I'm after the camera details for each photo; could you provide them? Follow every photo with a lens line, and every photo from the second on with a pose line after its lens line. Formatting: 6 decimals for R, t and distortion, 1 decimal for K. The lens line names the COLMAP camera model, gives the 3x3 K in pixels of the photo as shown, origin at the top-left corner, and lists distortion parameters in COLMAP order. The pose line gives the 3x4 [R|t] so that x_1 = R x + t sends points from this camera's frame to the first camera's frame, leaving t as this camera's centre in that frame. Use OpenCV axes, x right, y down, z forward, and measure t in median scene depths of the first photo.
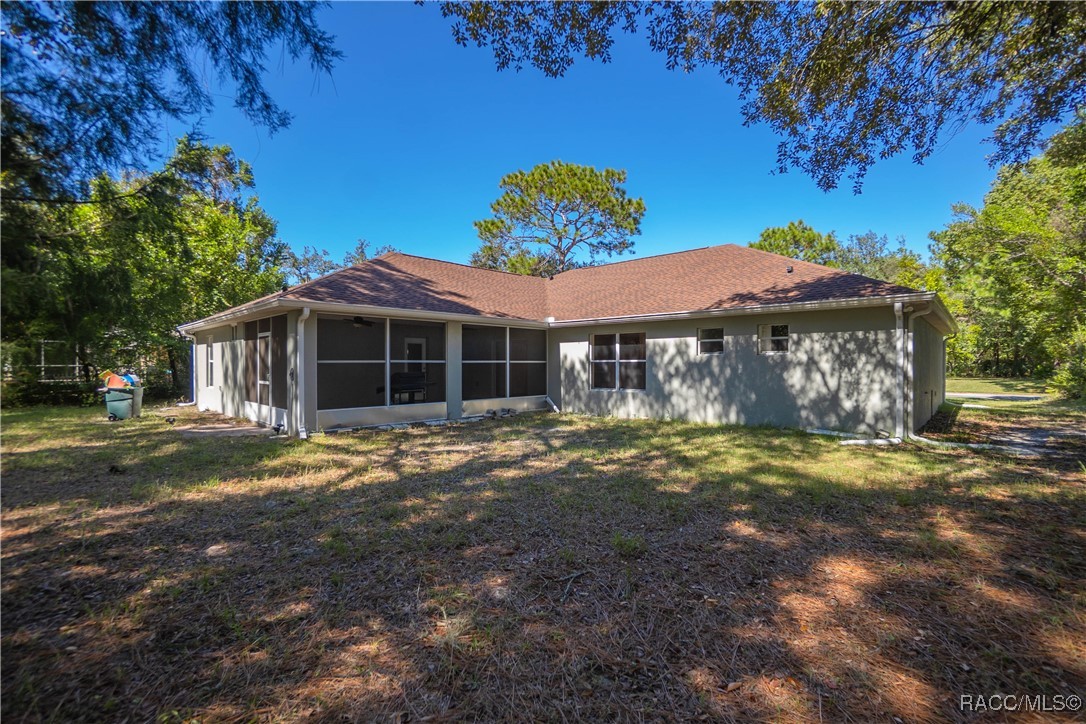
lens RADIAL K [[475.6, 0, 525.6], [0, 475.6, 362.4], [0, 0, 1]] dist [-0.020794, 0.000213]
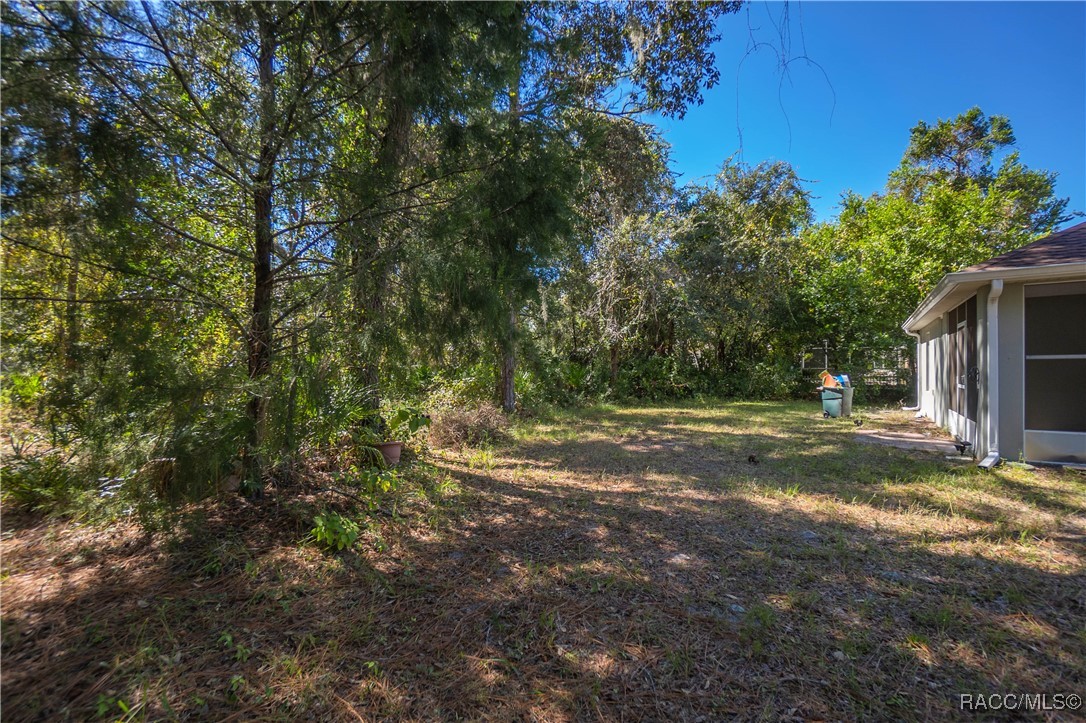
lens RADIAL K [[475.6, 0, 525.6], [0, 475.6, 361.9], [0, 0, 1]] dist [-0.020794, 0.000213]
pose [[0.206604, -0.013131, -0.978336, 0.050264], [0.006503, 0.999906, -0.012047, 0.006752], [0.978403, -0.003873, 0.206670, 0.140047]]
